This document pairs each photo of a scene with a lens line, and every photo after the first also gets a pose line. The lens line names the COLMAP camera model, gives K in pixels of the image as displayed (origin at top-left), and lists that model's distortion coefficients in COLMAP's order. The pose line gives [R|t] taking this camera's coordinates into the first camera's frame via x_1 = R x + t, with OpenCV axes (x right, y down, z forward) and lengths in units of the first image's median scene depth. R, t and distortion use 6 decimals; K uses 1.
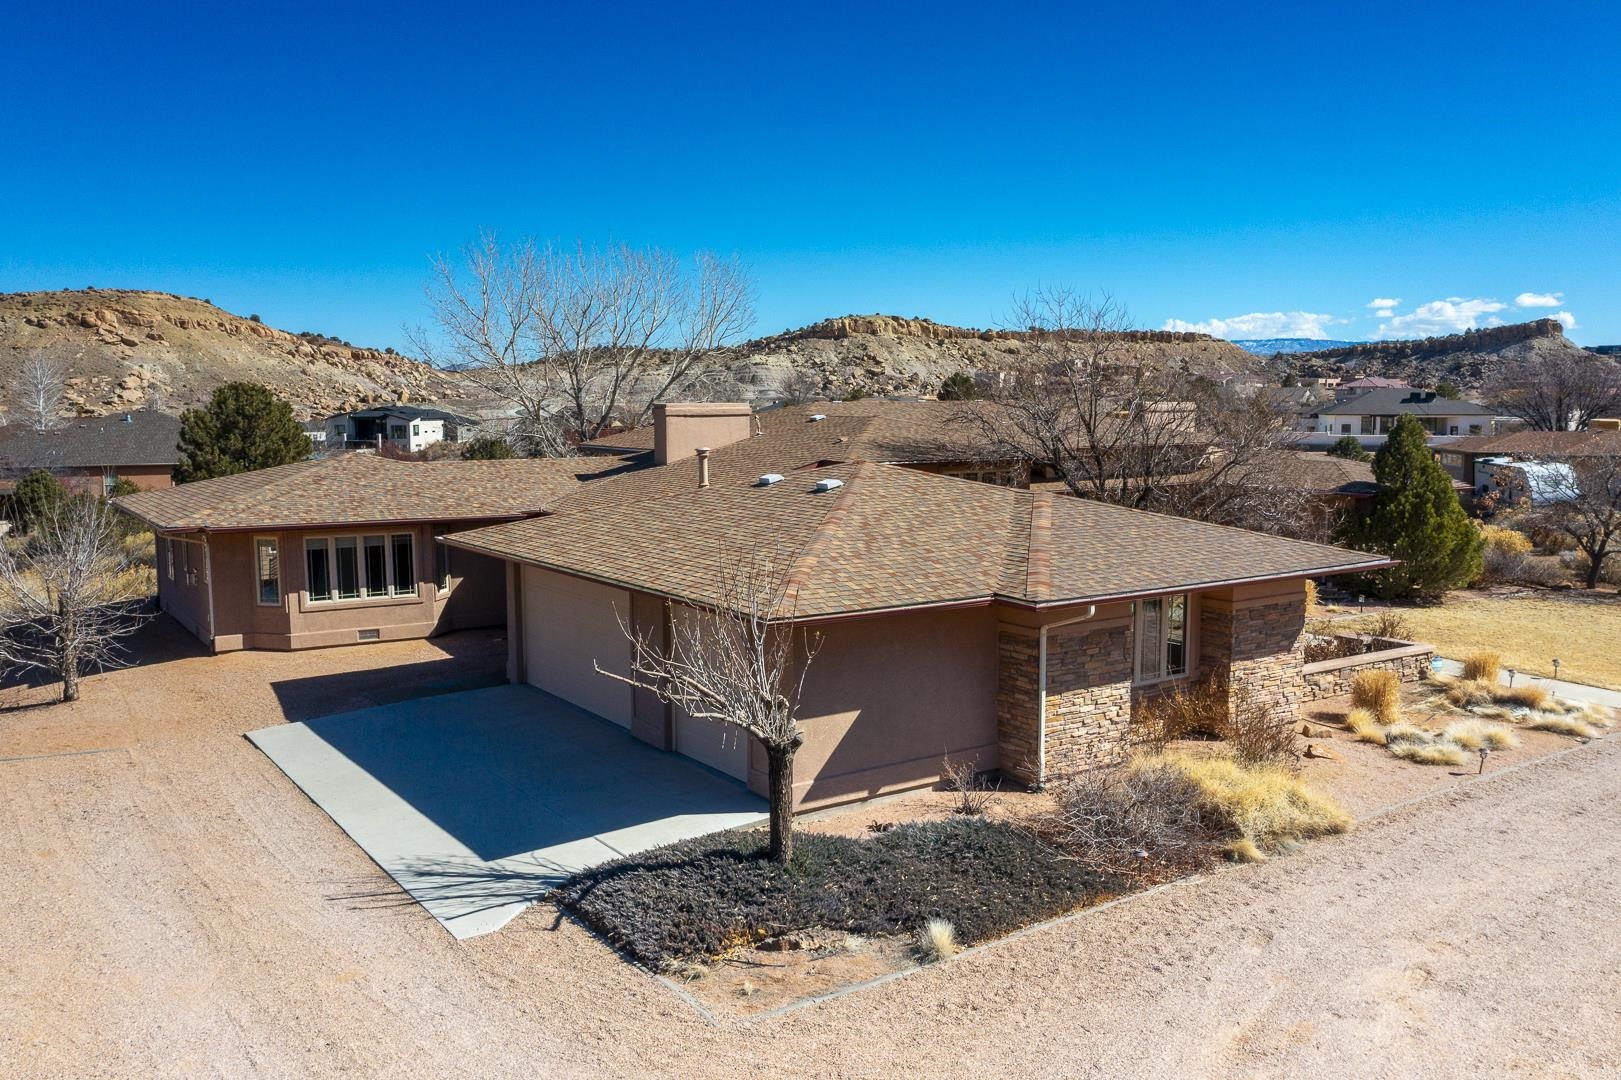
lens RADIAL K [[1275.9, 0, 810.5], [0, 1275.9, 540.0], [0, 0, 1]] dist [-0.006426, -0.001680]
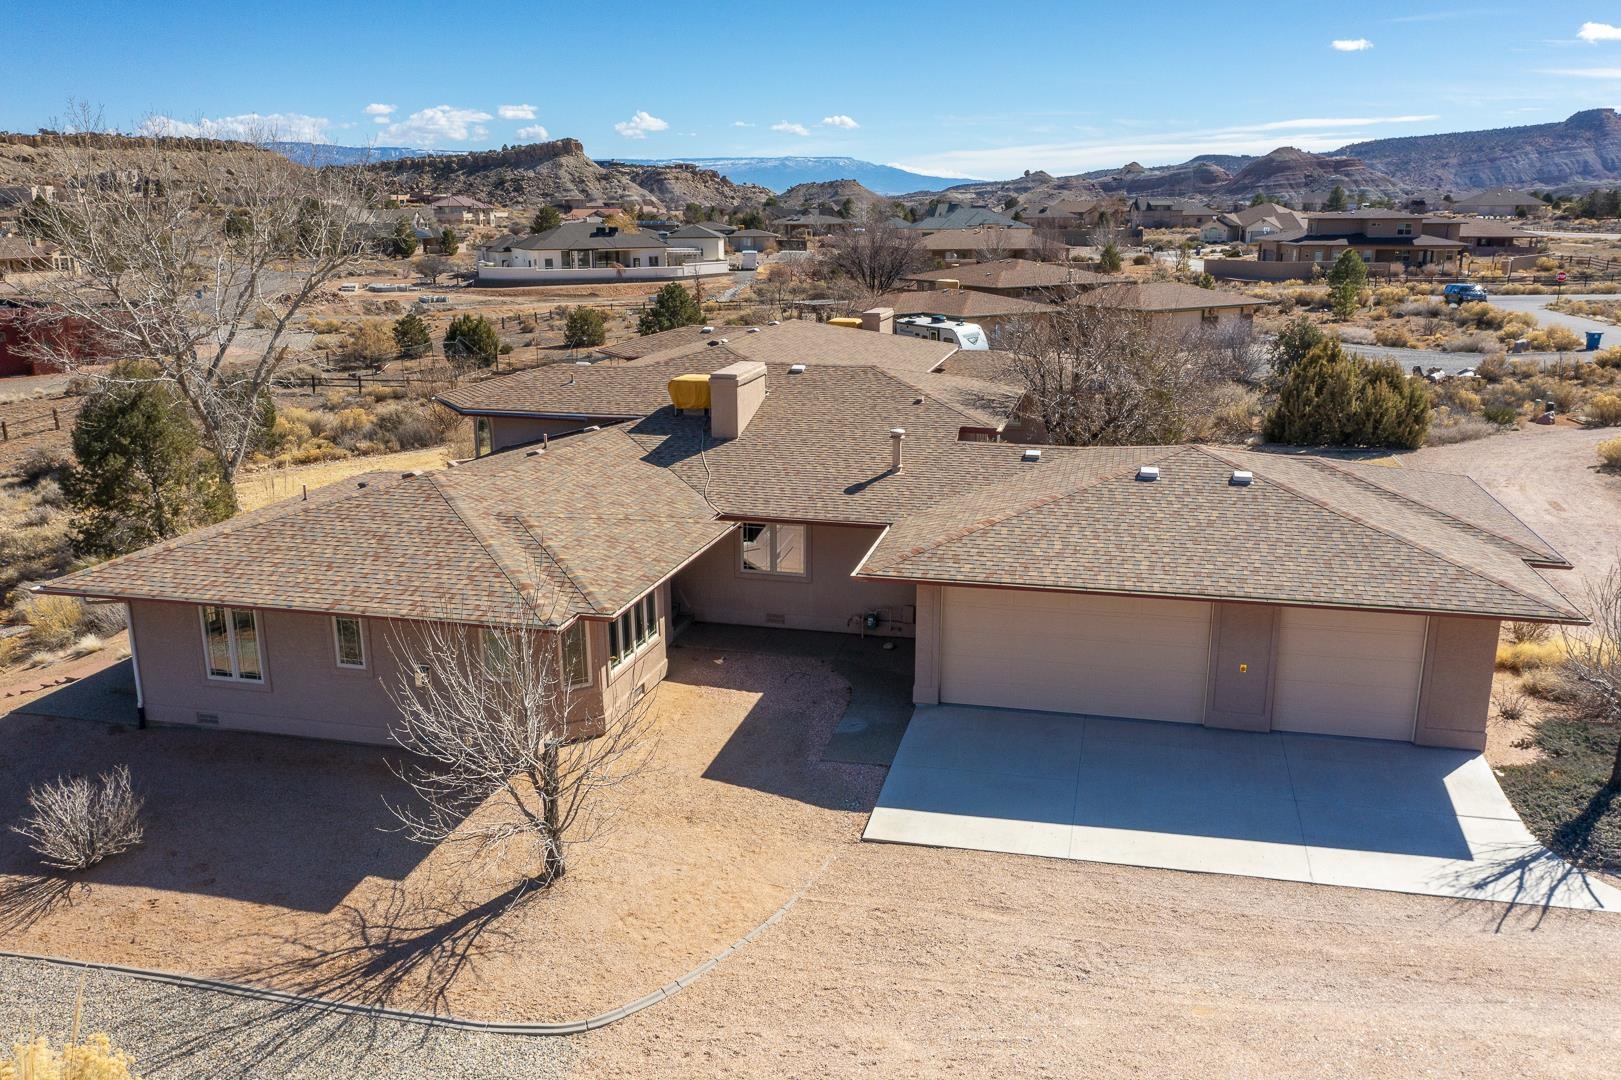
lens RADIAL K [[1272.2, 0, 805.4], [0, 1272.2, 539.1], [0, 0, 1]] dist [-0.014946, 0.010883]
pose [[0.748329, -0.168641, 0.641533, -0.047047], [0.073472, 0.982264, 0.172507, -0.009809], [-0.659247, -0.081958, 0.747447, 0.017597]]
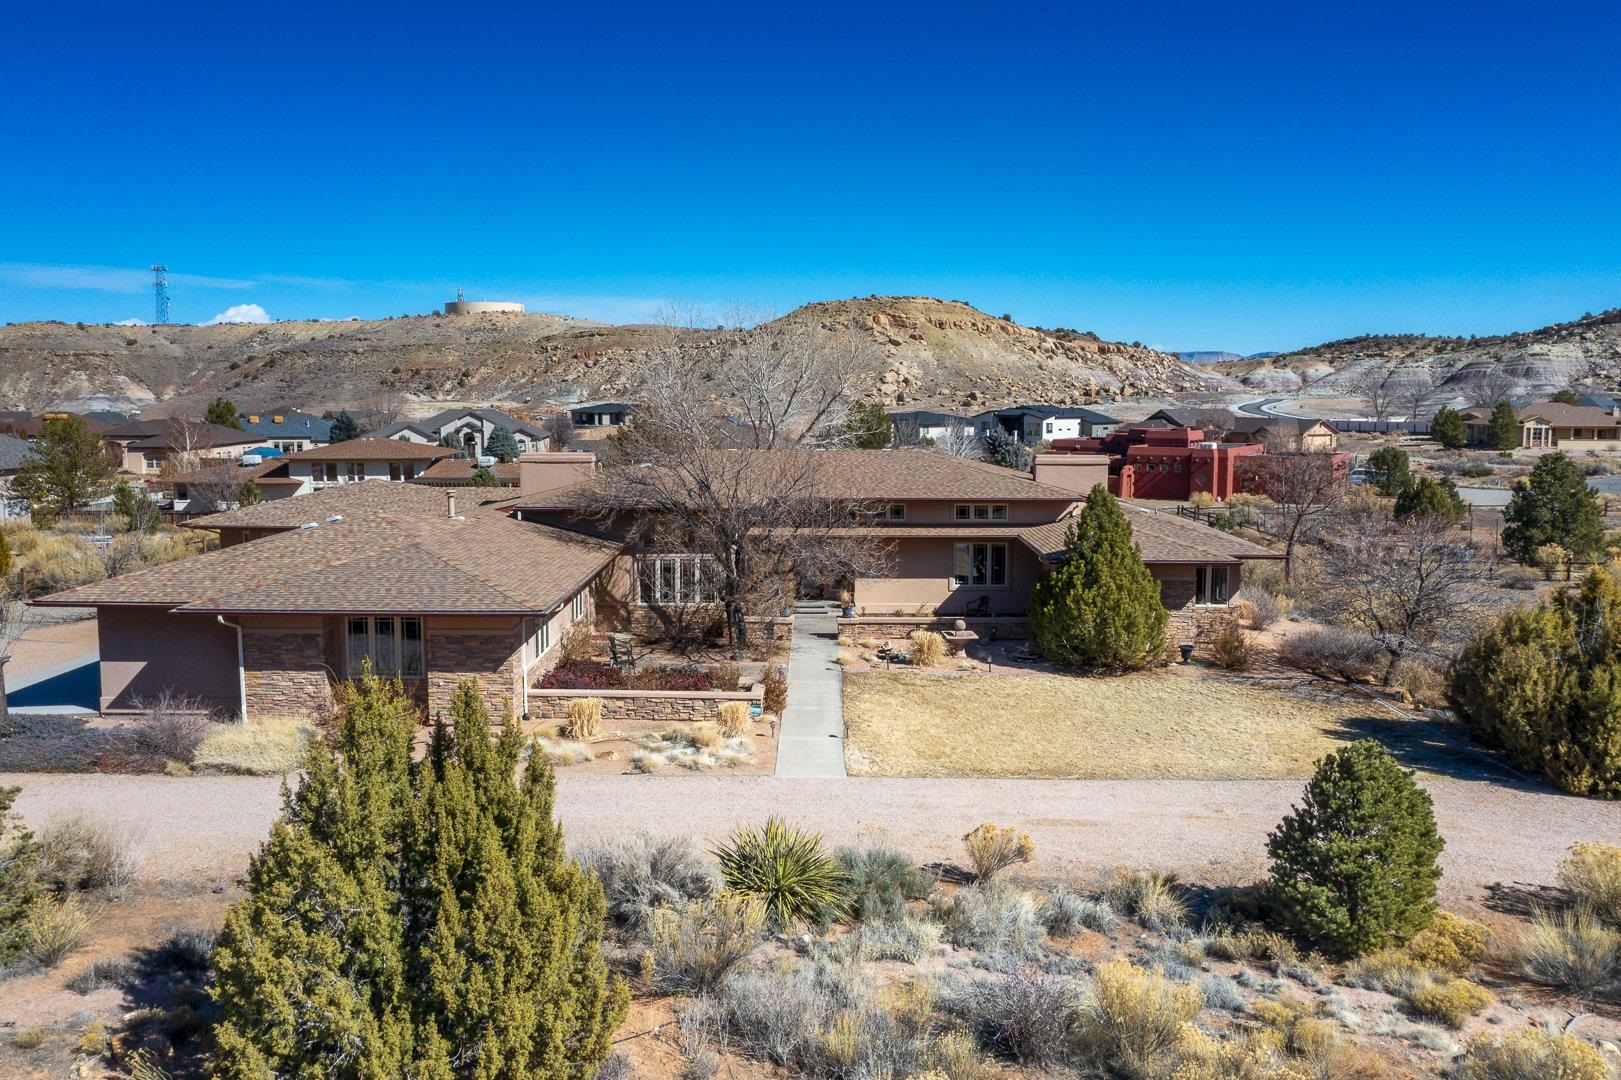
lens RADIAL K [[1272.2, 0, 805.4], [0, 1272.2, 539.1], [0, 0, 1]] dist [-0.014946, 0.010883]
pose [[0.823440, 0.071119, -0.562928, 0.057898], [-0.066436, 0.997374, 0.028824, -0.004712], [0.563500, 0.013664, 0.826003, 0.002921]]
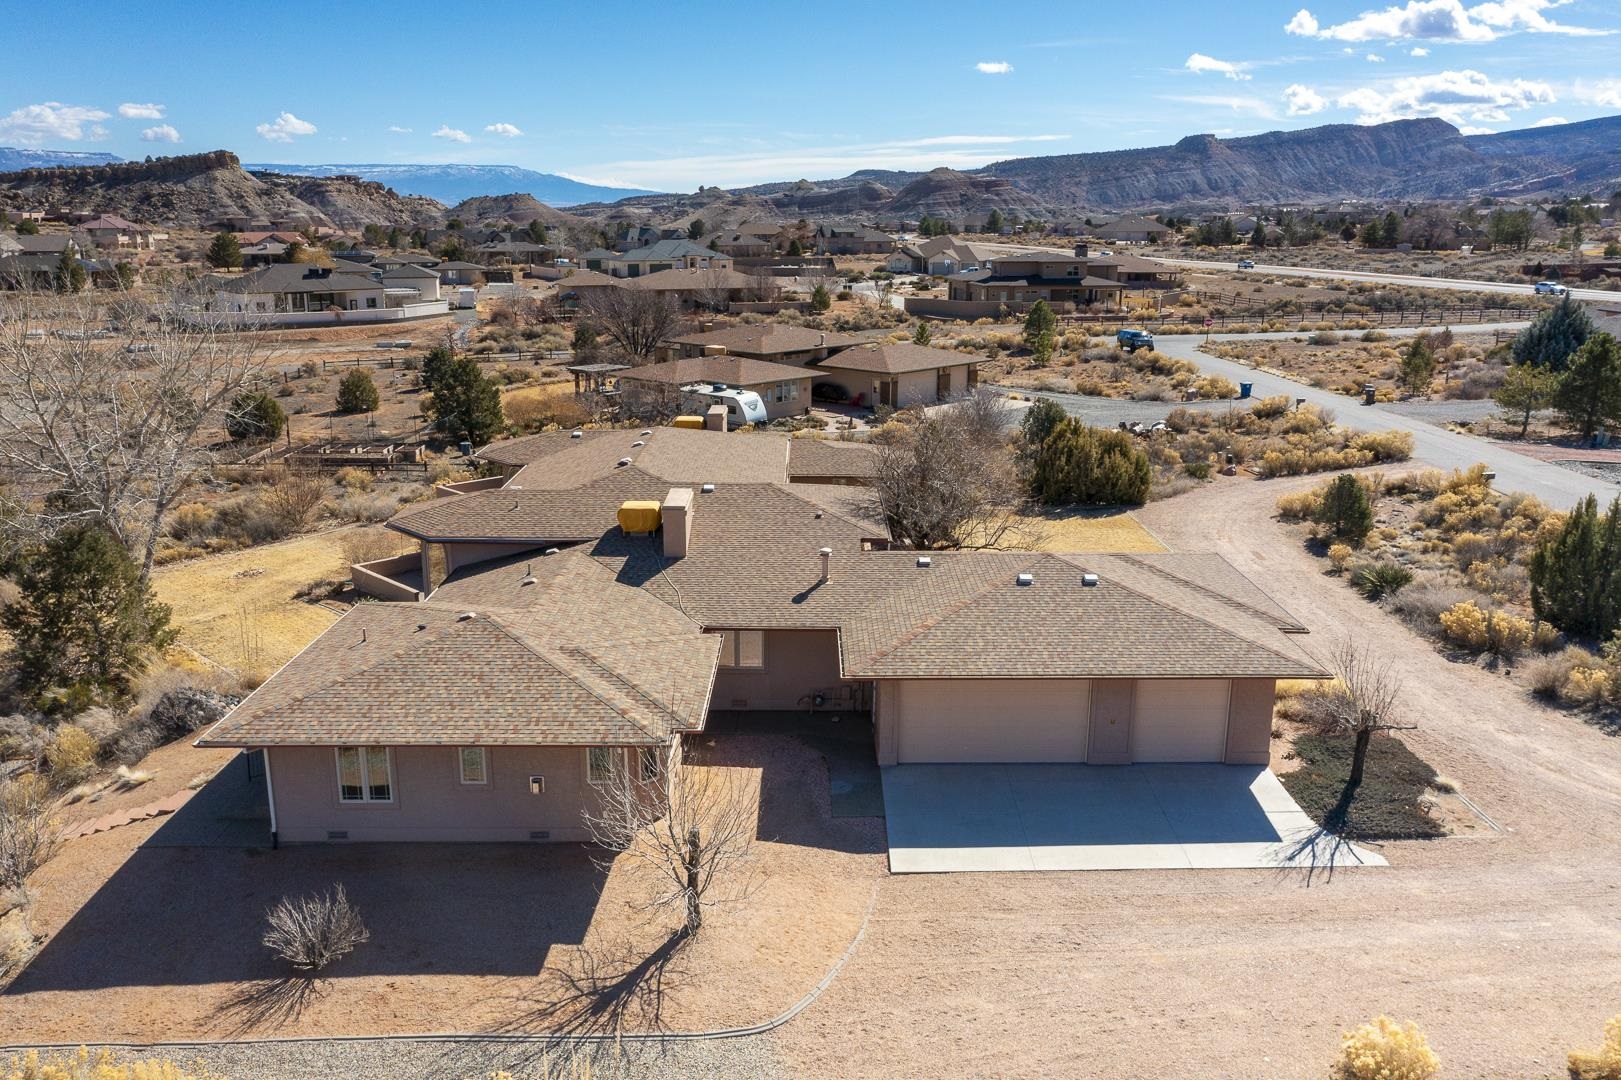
lens RADIAL K [[1271.5, 0, 801.1], [0, 1271.5, 545.6], [0, 0, 1]] dist [-0.006003, 0.003933]
pose [[0.564641, -0.202992, 0.799984, -0.066534], [0.084905, 0.978426, 0.188344, -0.018878], [-0.820958, -0.038424, 0.569695, 0.017336]]
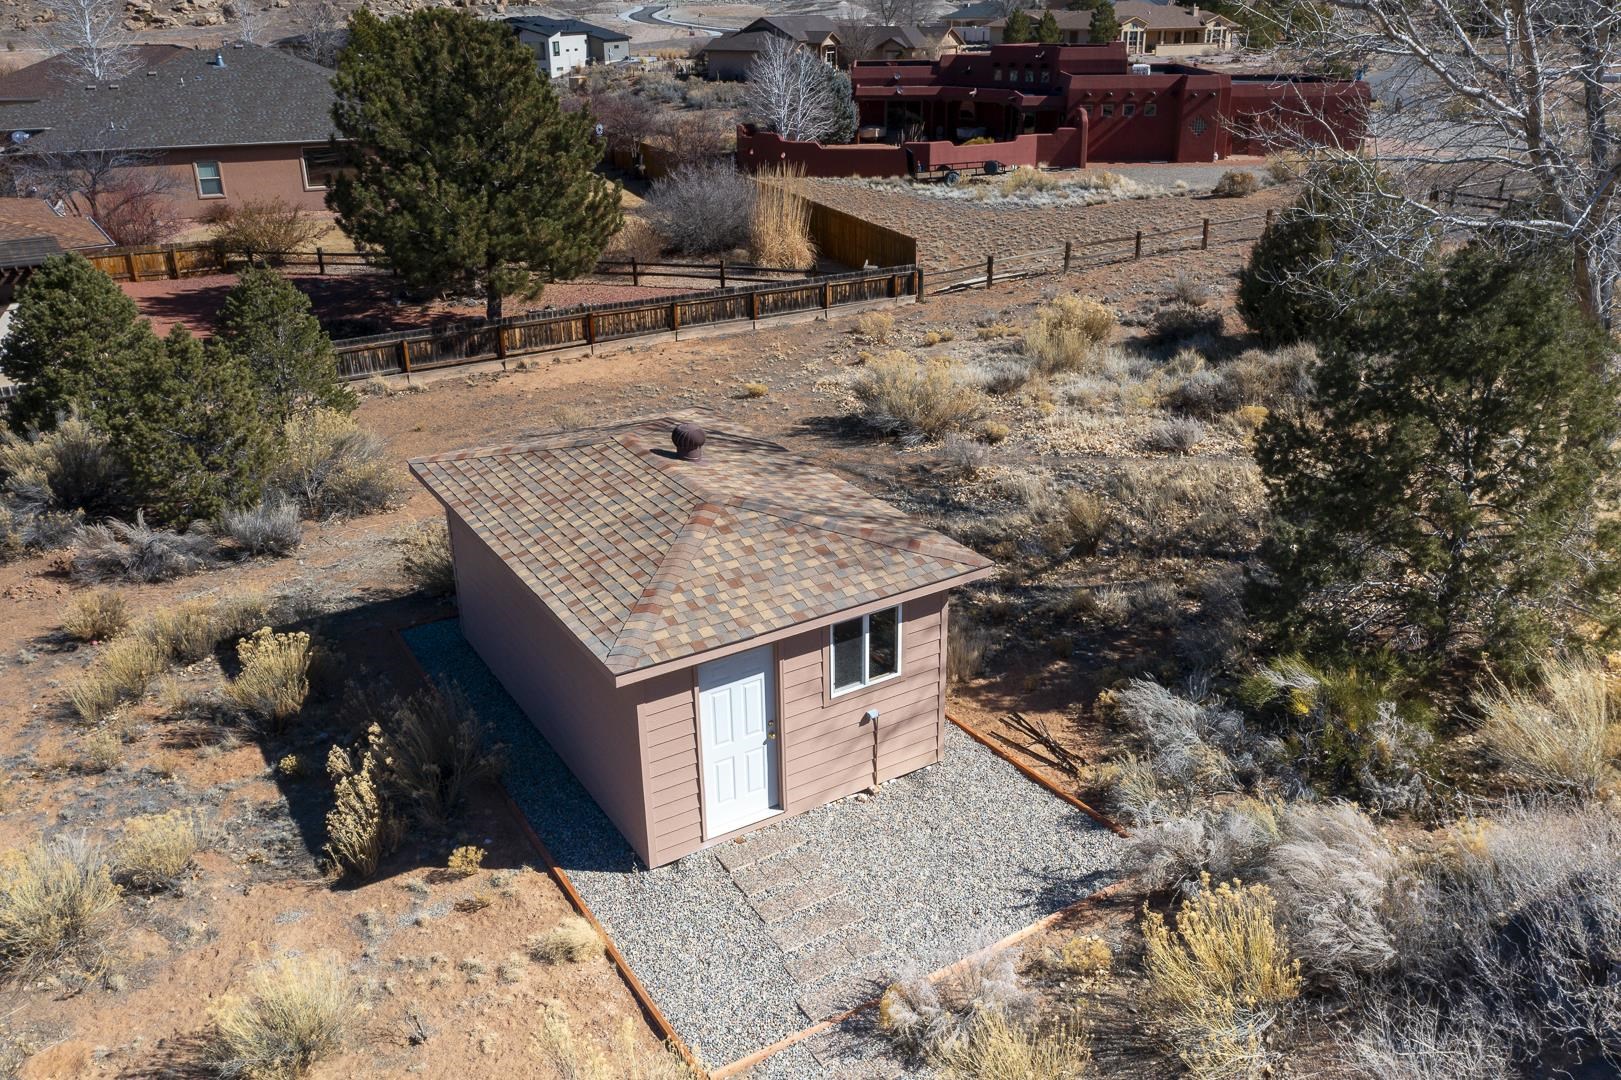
lens RADIAL K [[1275.9, 0, 810.5], [0, 1275.9, 540.0], [0, 0, 1]] dist [-0.006426, -0.001680]
pose [[0.997457, 0.021298, -0.068016, -0.040406], [-0.000635, 0.956925, 0.290335, -0.010586], [0.071270, -0.289554, 0.954505, 0.072265]]
